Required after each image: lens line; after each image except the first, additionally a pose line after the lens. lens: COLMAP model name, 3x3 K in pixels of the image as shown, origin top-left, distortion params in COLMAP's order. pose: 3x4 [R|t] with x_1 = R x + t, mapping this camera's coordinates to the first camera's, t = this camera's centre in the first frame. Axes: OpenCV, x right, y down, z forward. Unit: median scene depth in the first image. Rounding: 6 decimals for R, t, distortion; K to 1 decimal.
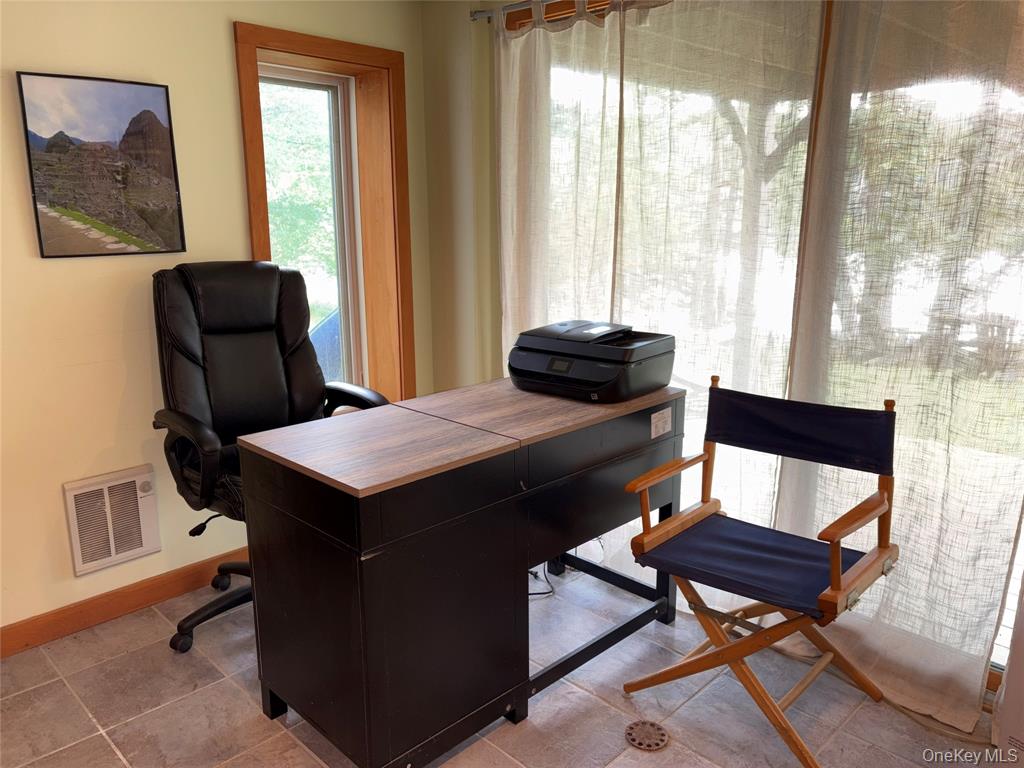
lens RADIAL K [[771.1, 0, 512.0], [0, 771.1, 384.0], [0, 0, 1]] dist [0.078258, -0.081730]
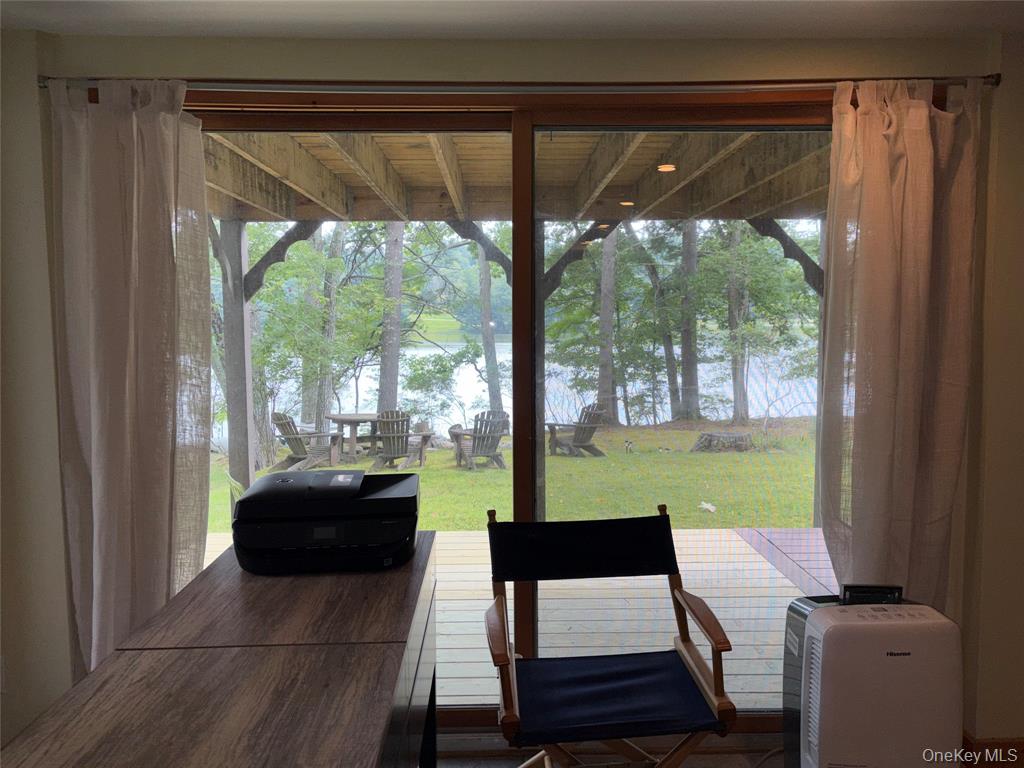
lens RADIAL K [[771.1, 0, 512.0], [0, 771.1, 384.0], [0, 0, 1]] dist [0.078258, -0.081730]
pose [[0.696282, -0.064729, 0.714844, -0.426750], [0.163844, 0.983965, -0.070491, -0.101435], [-0.698818, 0.166204, 0.695722, 0.329355]]
